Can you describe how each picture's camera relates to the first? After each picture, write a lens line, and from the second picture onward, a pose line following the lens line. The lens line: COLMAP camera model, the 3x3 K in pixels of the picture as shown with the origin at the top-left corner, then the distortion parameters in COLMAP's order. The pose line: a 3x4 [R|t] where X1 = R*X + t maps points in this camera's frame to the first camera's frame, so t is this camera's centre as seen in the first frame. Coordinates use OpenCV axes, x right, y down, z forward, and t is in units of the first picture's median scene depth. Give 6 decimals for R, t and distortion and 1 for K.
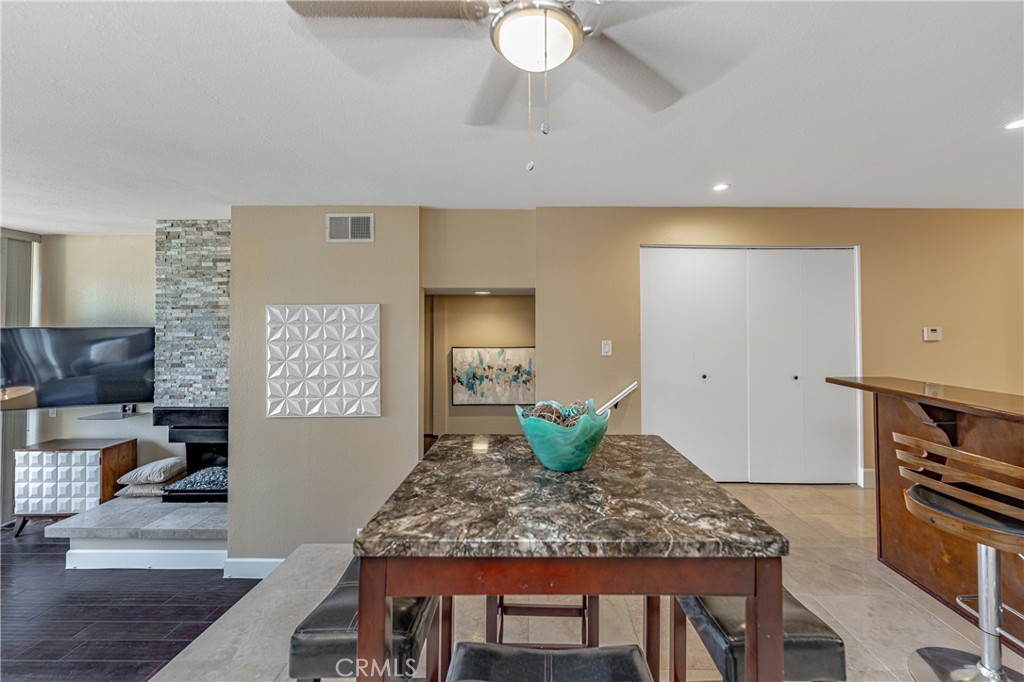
lens RADIAL K [[418.5, 0, 539.8], [0, 418.5, 317.1], [0, 0, 1]] dist [0.001060, 0.000017]
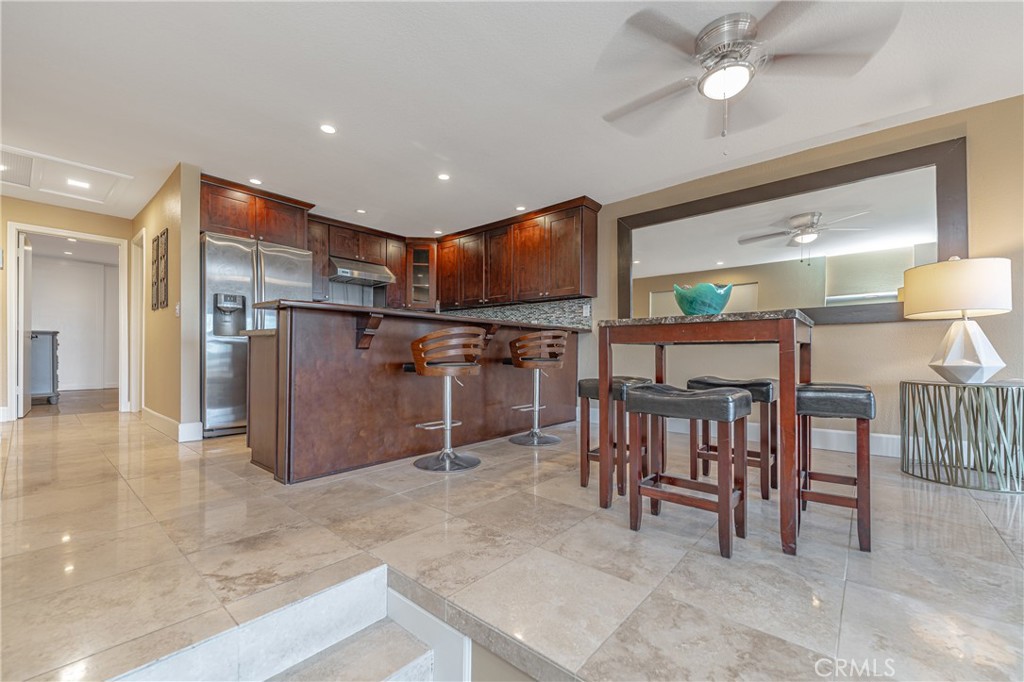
lens RADIAL K [[418.5, 0, 508.0], [0, 418.5, 356.3], [0, 0, 1]] dist [0.001060, 0.000017]
pose [[-0.755437, -0.010409, 0.655138, -0.152032], [-0.025267, 0.999593, -0.013254, 0.186156], [-0.654734, -0.026566, -0.755393, 0.954497]]
